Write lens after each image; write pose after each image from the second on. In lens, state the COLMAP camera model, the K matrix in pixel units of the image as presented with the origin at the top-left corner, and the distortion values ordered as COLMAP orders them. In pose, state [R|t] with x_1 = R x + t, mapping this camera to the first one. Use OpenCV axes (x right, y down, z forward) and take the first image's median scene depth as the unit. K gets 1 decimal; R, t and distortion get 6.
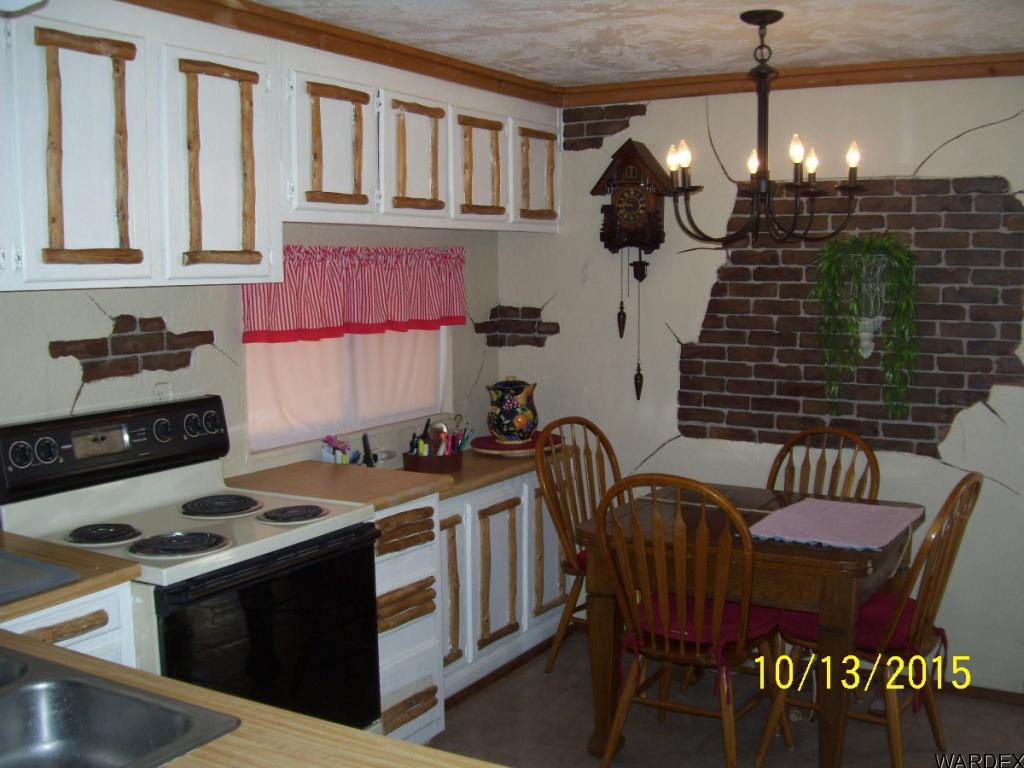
lens RADIAL K [[1135.6, 0, 509.1], [0, 1135.6, 385.8], [0, 0, 1]] dist [-0.012238, 0.000000]
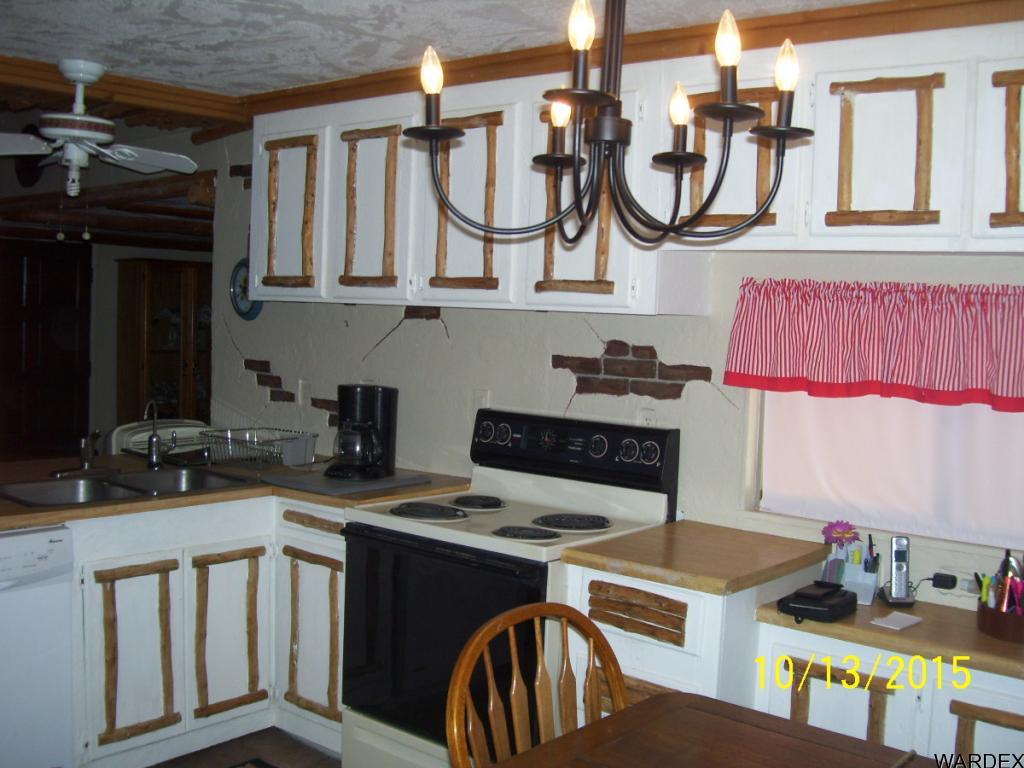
lens RADIAL K [[1135.6, 0, 509.4], [0, 1135.6, 379.9], [0, 0, 1]] dist [-0.012238, 0.000000]
pose [[-0.150756, 0.065653, -0.986389, 0.764060], [-0.144017, 0.985689, 0.087618, -0.104569], [0.978024, 0.155266, -0.139143, 1.036319]]
